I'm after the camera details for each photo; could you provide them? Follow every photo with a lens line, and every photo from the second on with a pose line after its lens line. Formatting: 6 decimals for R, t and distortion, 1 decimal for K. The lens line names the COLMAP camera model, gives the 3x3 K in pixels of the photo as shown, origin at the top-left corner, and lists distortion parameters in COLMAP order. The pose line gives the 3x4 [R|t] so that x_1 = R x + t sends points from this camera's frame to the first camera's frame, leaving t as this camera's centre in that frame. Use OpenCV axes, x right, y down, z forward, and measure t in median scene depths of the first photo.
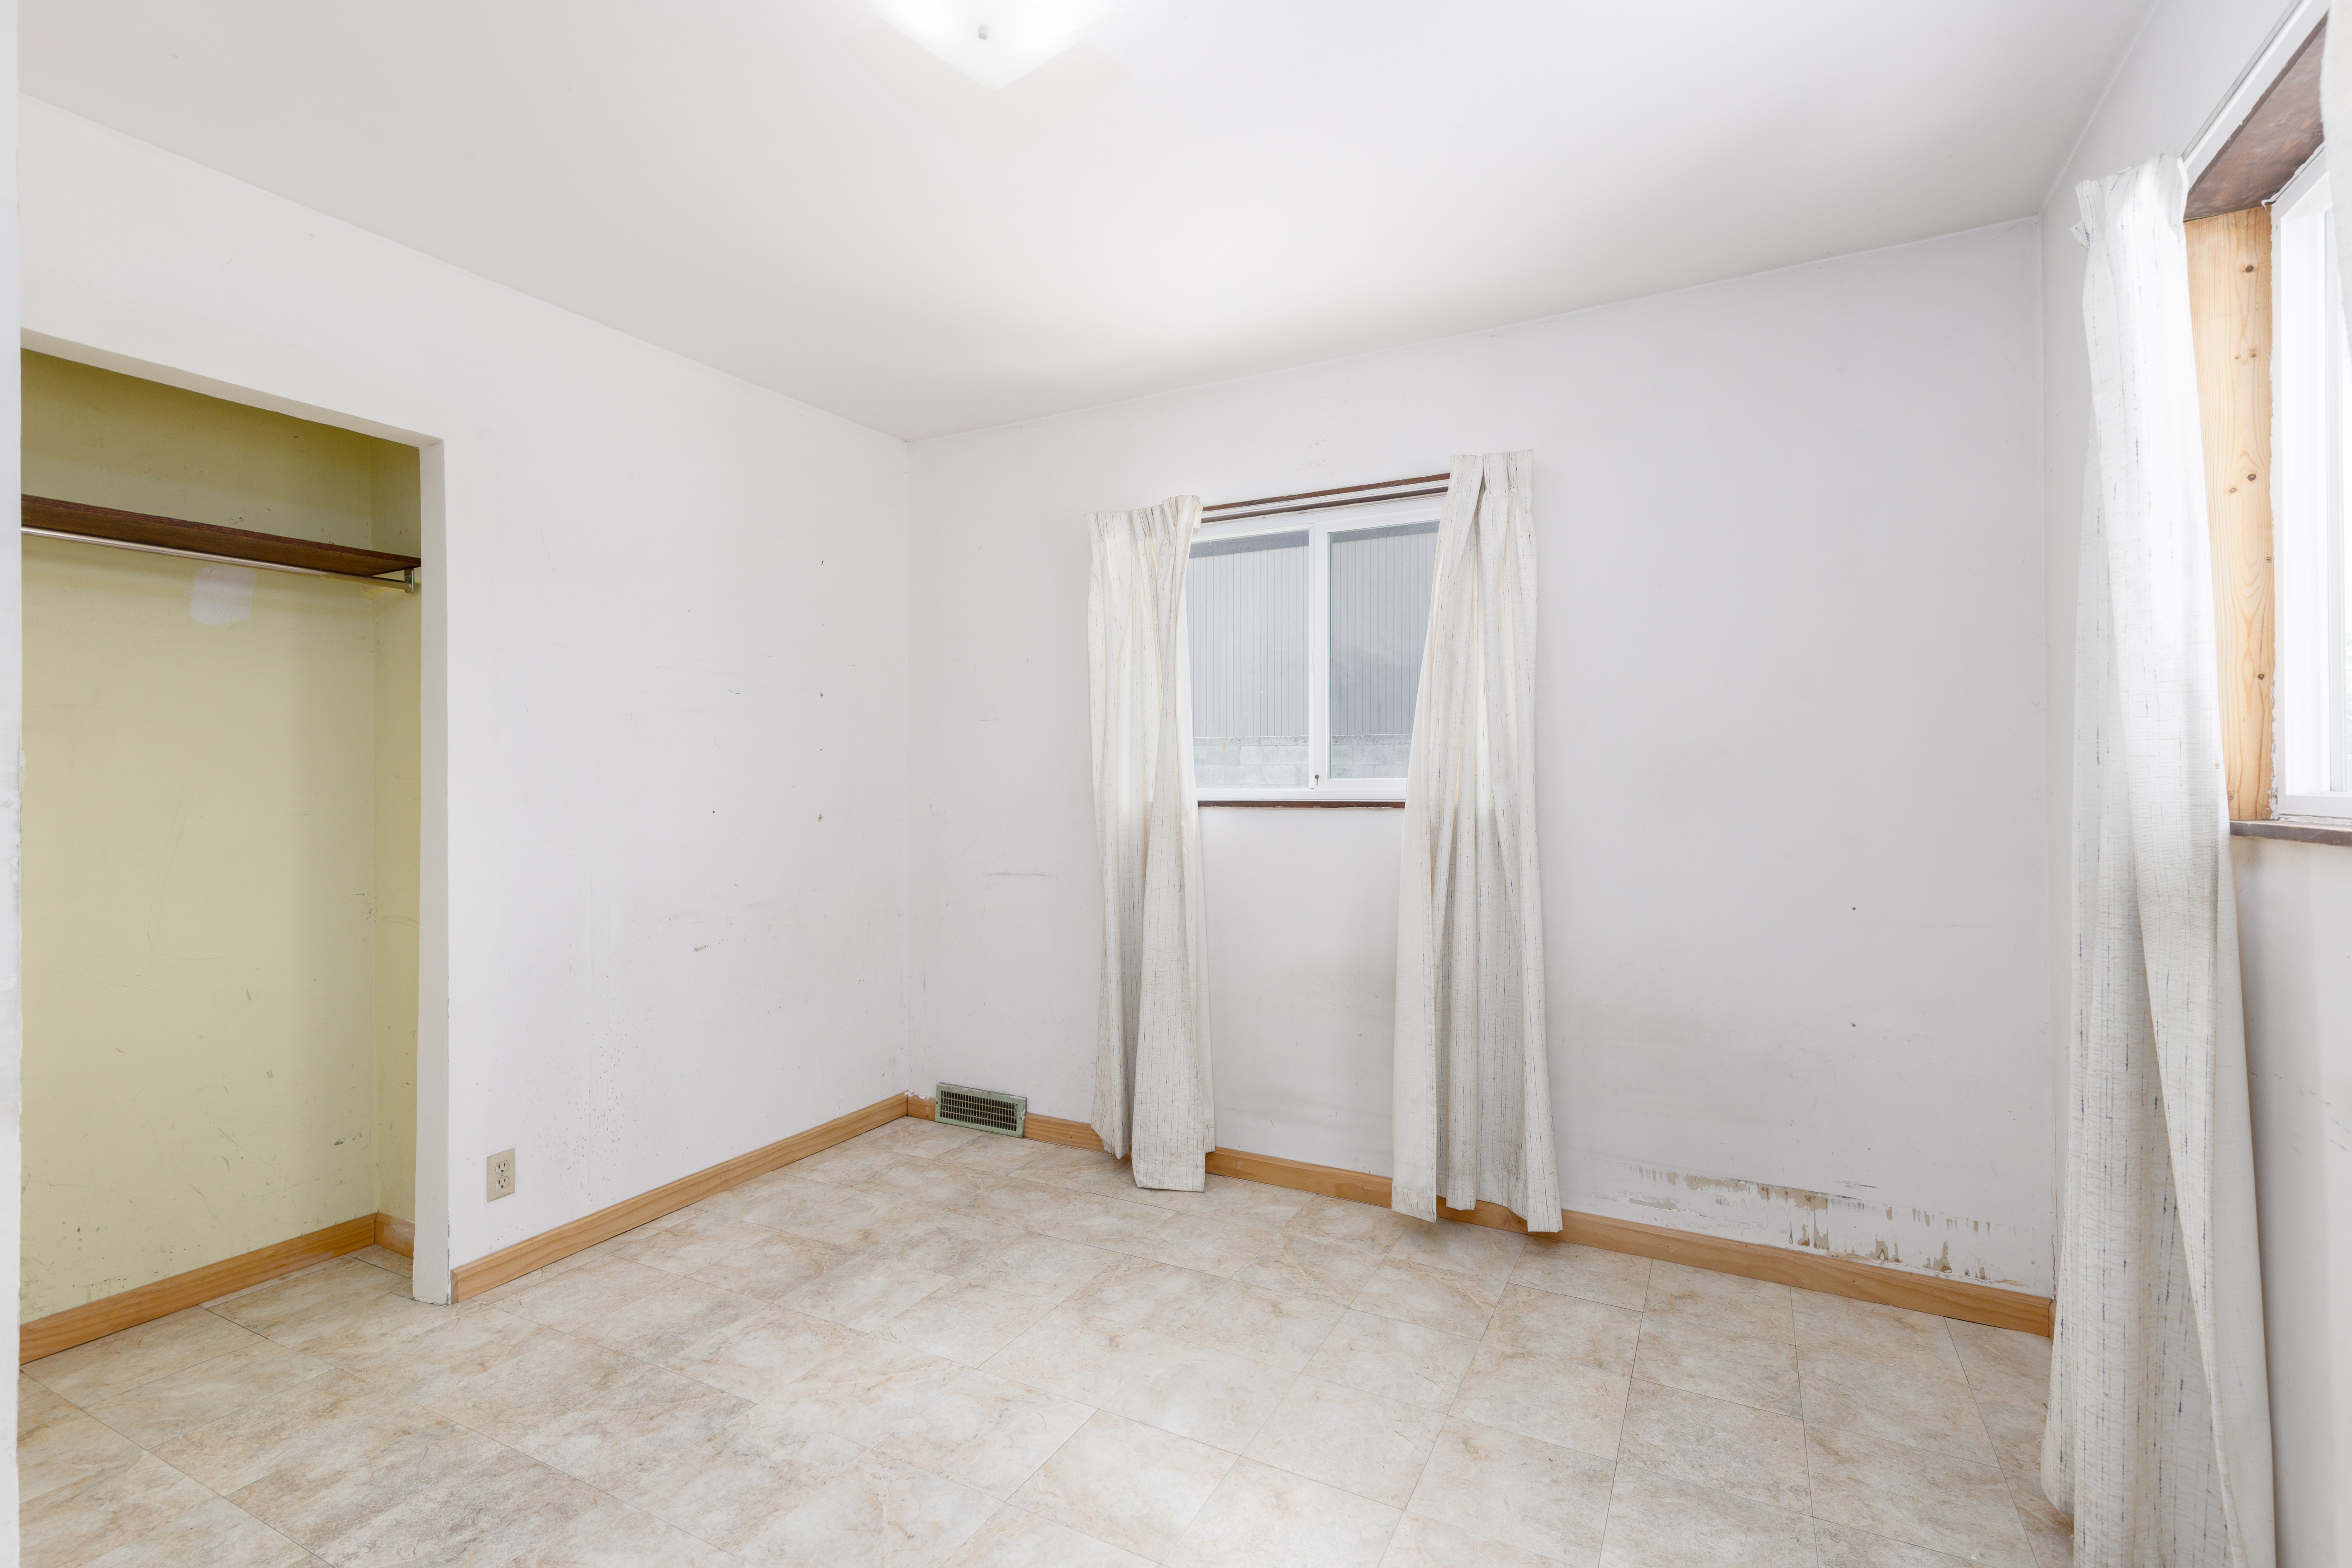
lens RADIAL K [[1067.7, 0, 1171.7], [0, 1067.7, 768.9], [0, 0, 1]] dist [0.011660, 0.000102]
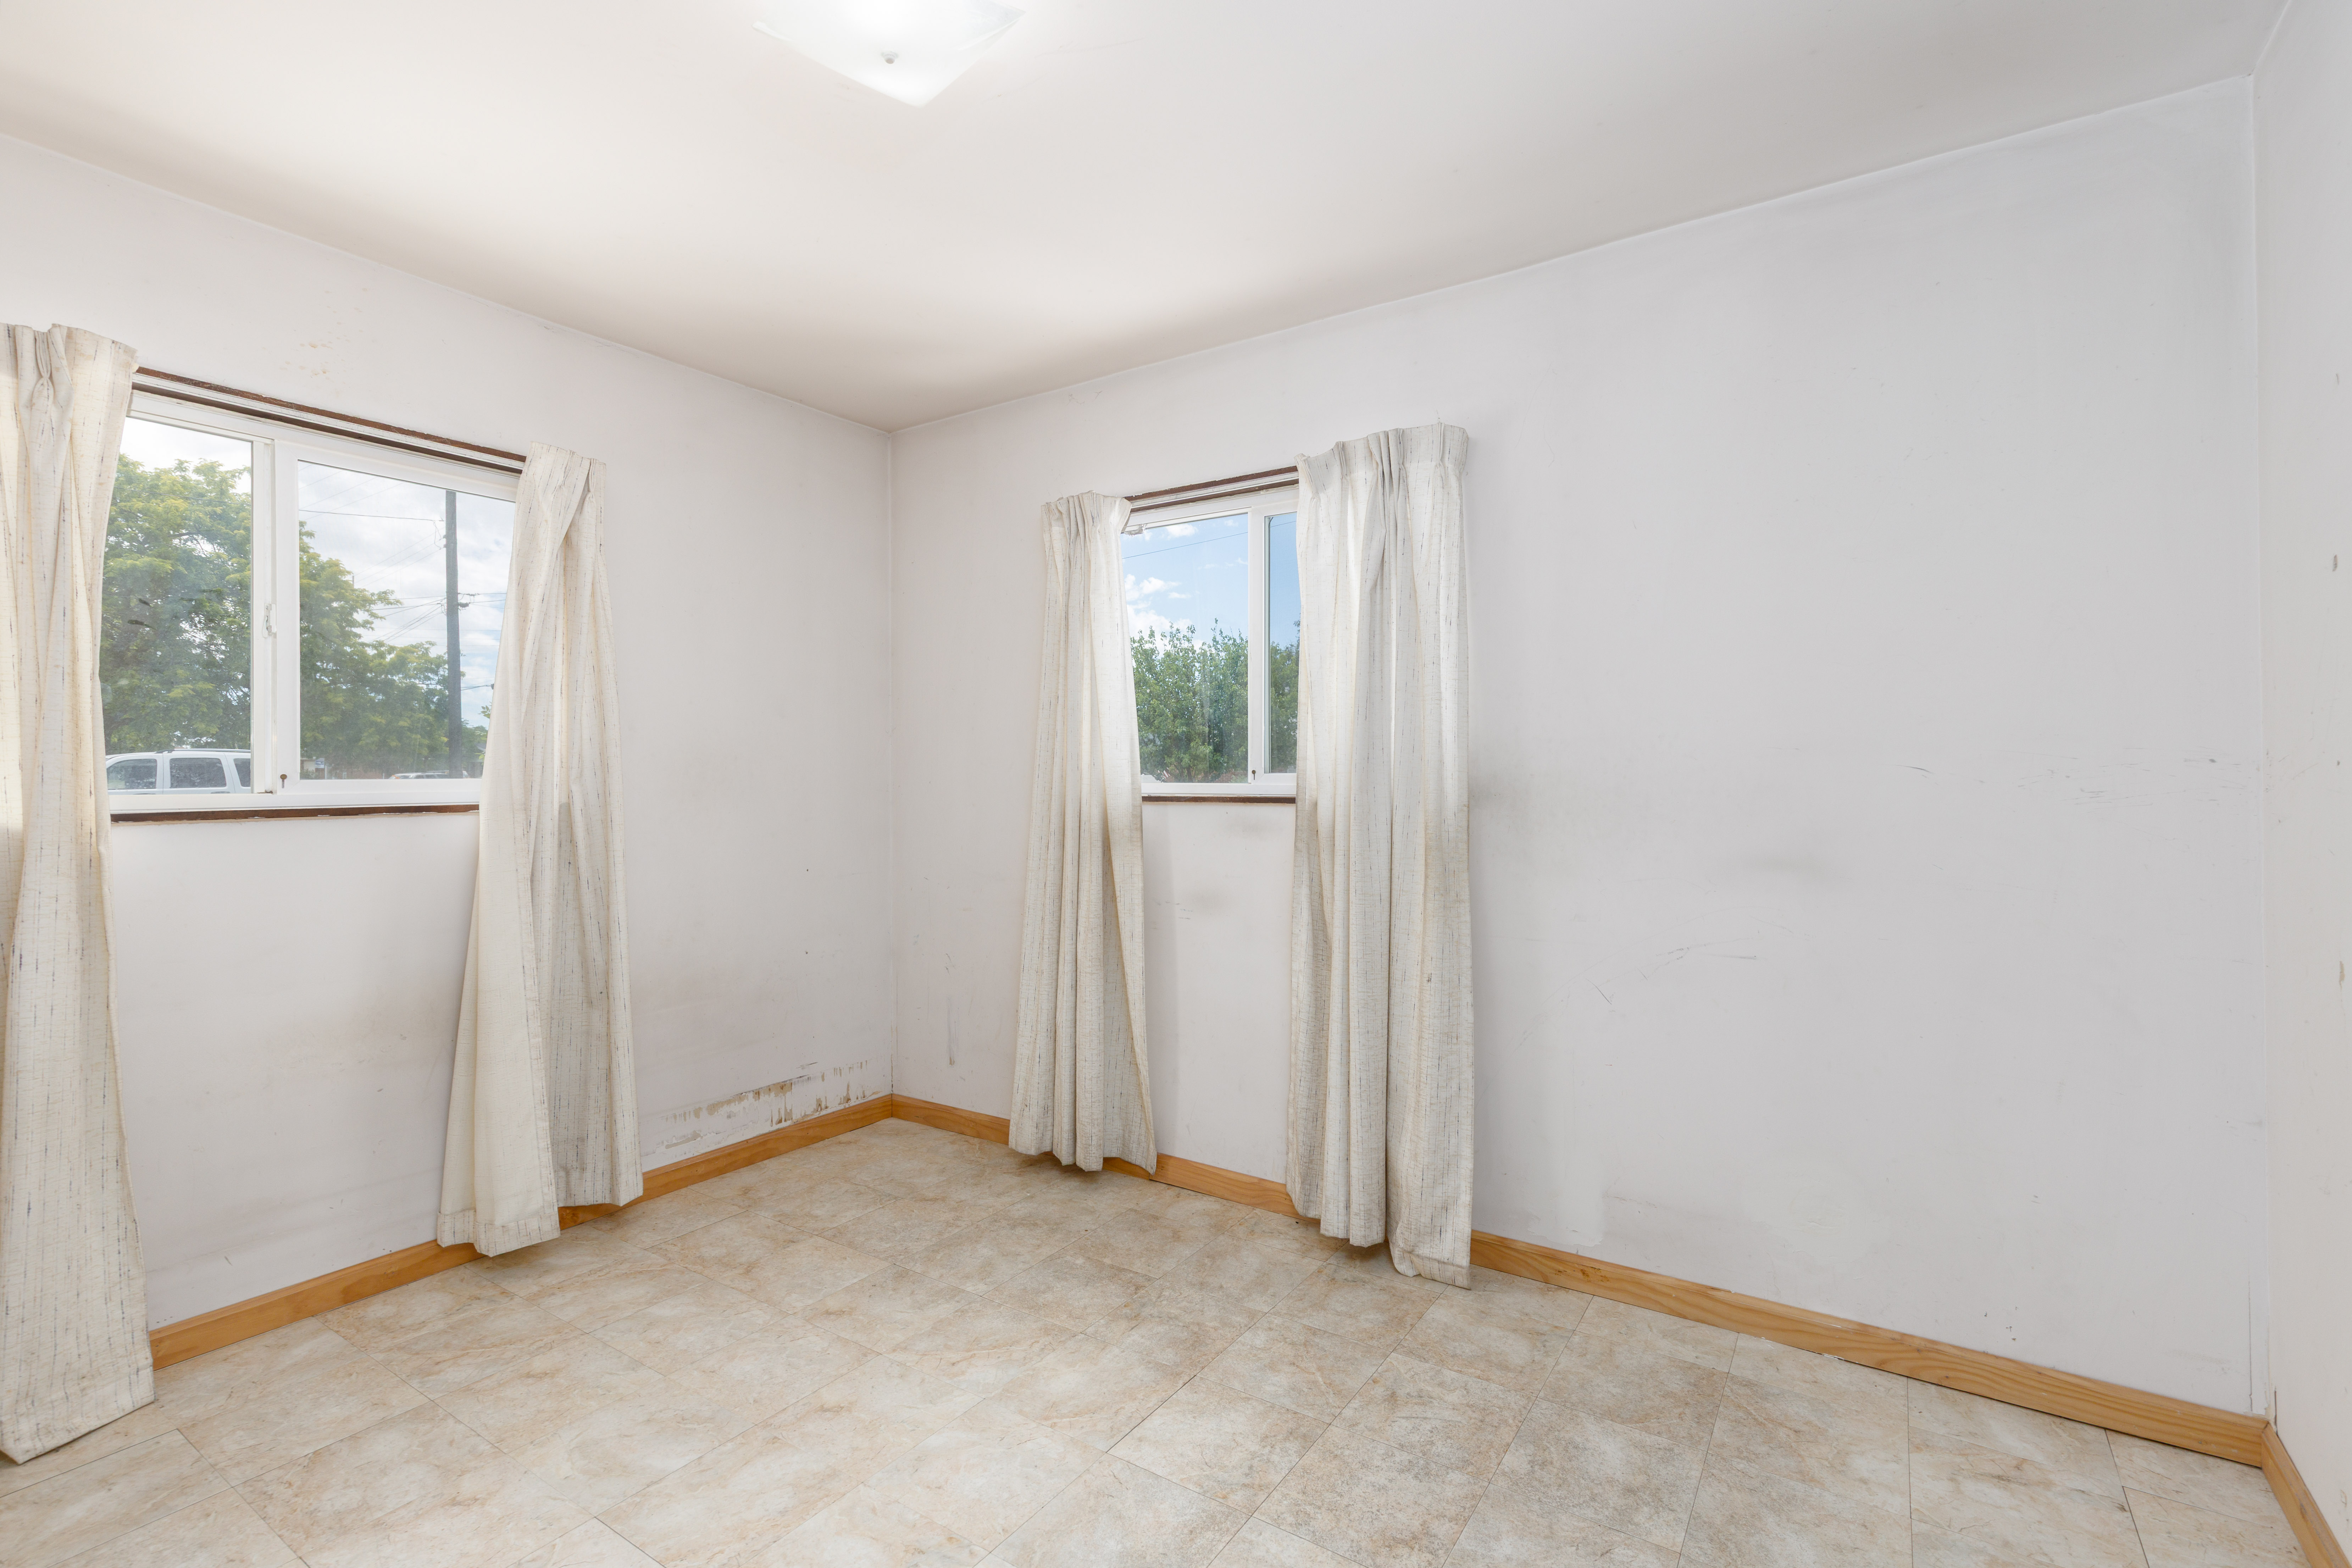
lens RADIAL K [[1067.7, 0, 1171.7], [0, 1067.7, 768.9], [0, 0, 1]] dist [0.011660, 0.000102]
pose [[0.104064, 0.009862, 0.994522, -0.704448], [-0.005519, 0.999941, -0.009338, 0.007111], [-0.994555, -0.004517, 0.104112, 0.368881]]
